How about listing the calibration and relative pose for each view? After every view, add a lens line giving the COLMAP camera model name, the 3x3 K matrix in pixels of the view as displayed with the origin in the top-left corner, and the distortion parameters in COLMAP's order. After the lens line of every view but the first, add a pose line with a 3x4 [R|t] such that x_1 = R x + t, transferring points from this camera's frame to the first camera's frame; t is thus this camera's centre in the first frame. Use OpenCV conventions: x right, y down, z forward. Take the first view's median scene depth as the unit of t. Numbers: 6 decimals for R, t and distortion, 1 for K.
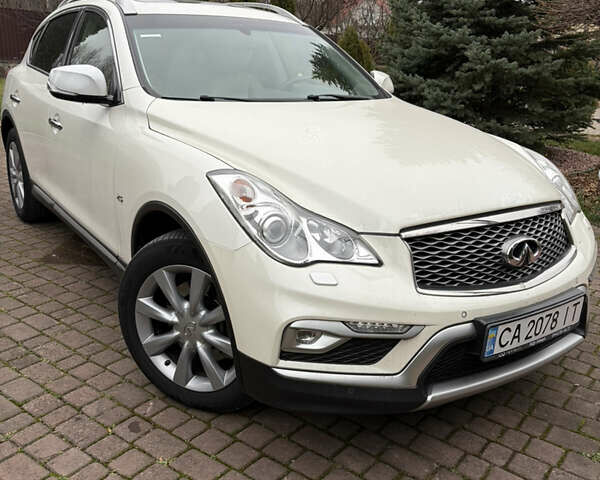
lens RADIAL K [[609.4, 0, 298.6], [0, 609.4, 229.3], [0, 0, 1]] dist [-0.015980, 0.042496]
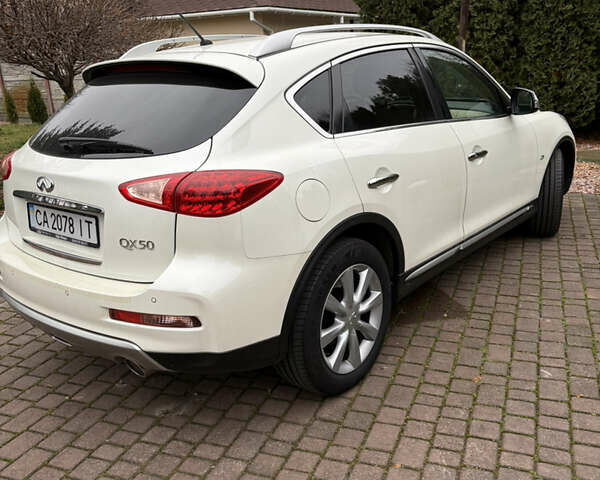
lens RADIAL K [[609.4, 0, 298.6], [0, 609.4, 229.3], [0, 0, 1]] dist [-0.015980, 0.042496]
pose [[-0.285752, -0.250536, 0.924974, -1.236823], [0.337289, 0.877165, 0.341786, -0.478394], [-0.896985, 0.409650, -0.166149, 1.423987]]
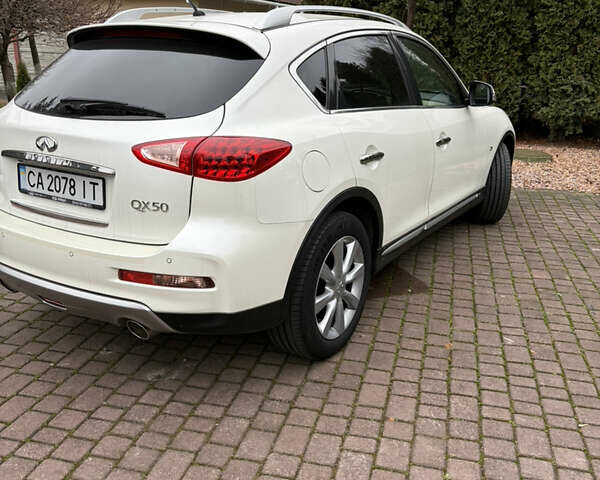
lens RADIAL K [[604.7, 0, 300.0], [0, 604.7, 240.0], [0, 0, 1]] dist [0.009770, -0.032052]
pose [[-0.405030, -0.285997, 0.868422, -1.233151], [0.260657, 0.874283, 0.409497, -0.492156], [-0.876361, 0.392218, -0.279564, 1.524695]]
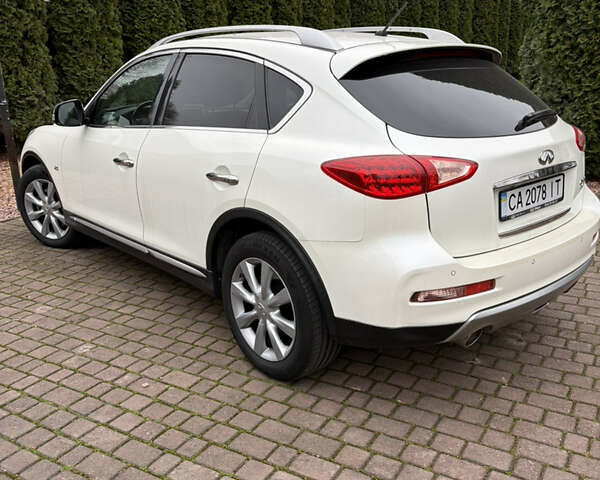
lens RADIAL K [[609.4, 0, 298.6], [0, 609.4, 229.3], [0, 0, 1]] dist [-0.015980, 0.042496]
pose [[-0.993024, 0.051289, -0.106173, -0.172084], [-0.016439, 0.831429, 0.555388, -0.703333], [0.116761, 0.553259, -0.824786, 2.130798]]
